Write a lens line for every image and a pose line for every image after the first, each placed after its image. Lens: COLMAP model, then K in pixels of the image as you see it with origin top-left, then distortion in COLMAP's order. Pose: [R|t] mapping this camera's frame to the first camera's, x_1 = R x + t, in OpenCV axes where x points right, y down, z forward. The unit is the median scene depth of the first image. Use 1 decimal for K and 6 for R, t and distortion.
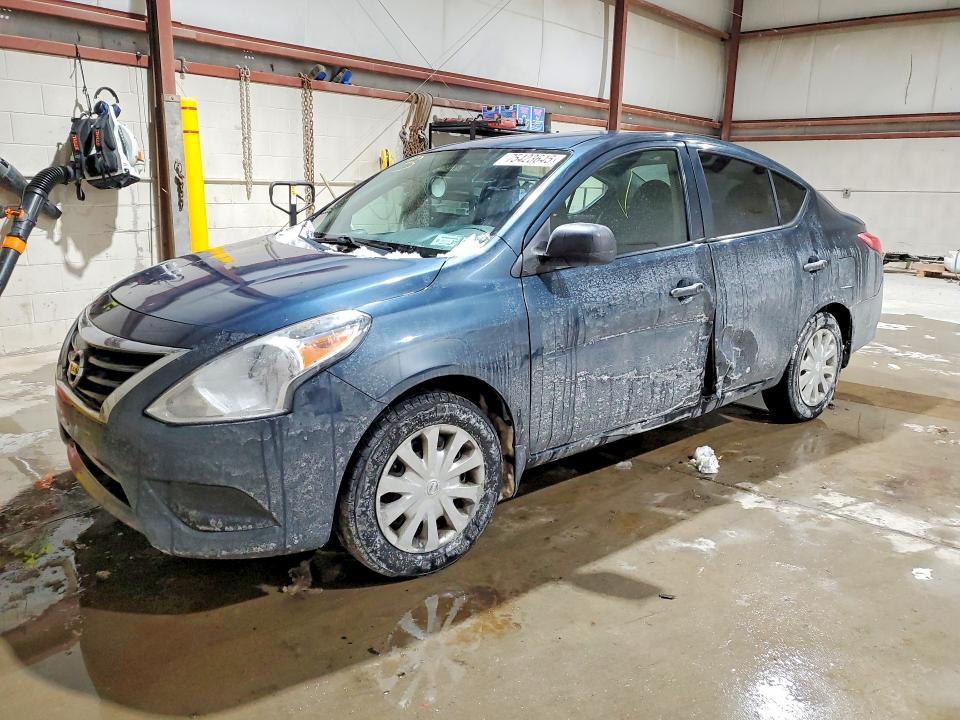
lens RADIAL K [[753.3, 0, 457.2], [0, 753.3, 359.4], [0, 0, 1]] dist [-0.002757, 0.004140]
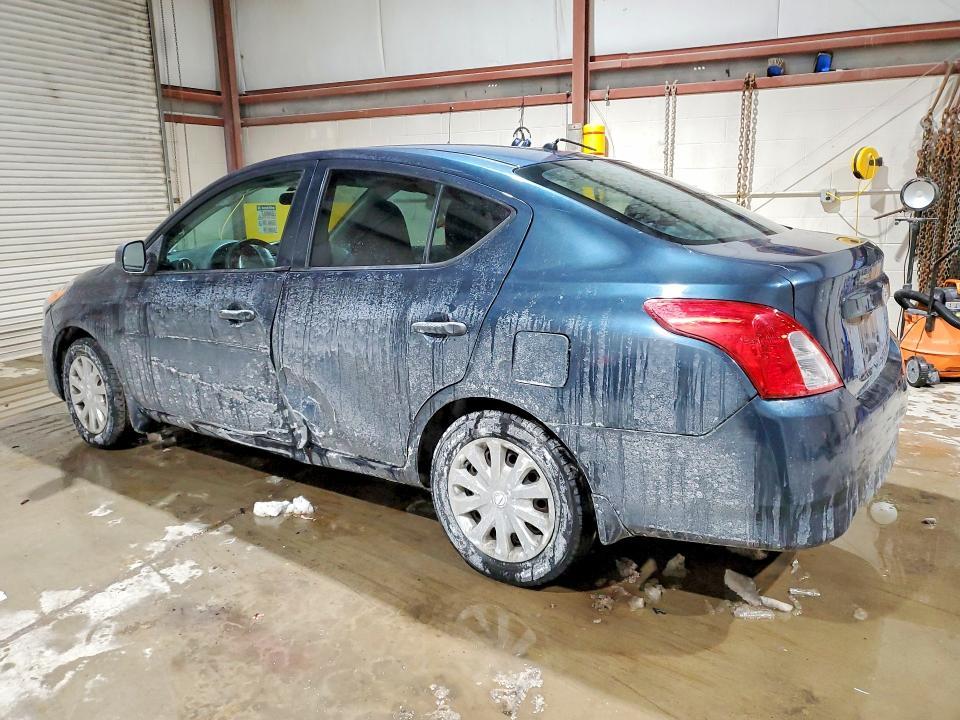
lens RADIAL K [[753.3, 0, 457.2], [0, 753.3, 359.4], [0, 0, 1]] dist [-0.002757, 0.004140]
pose [[0.237001, 0.189074, -0.952933, 1.296103], [-0.193707, 0.970380, 0.144359, -0.227531], [0.952002, 0.150377, 0.266606, 0.986137]]
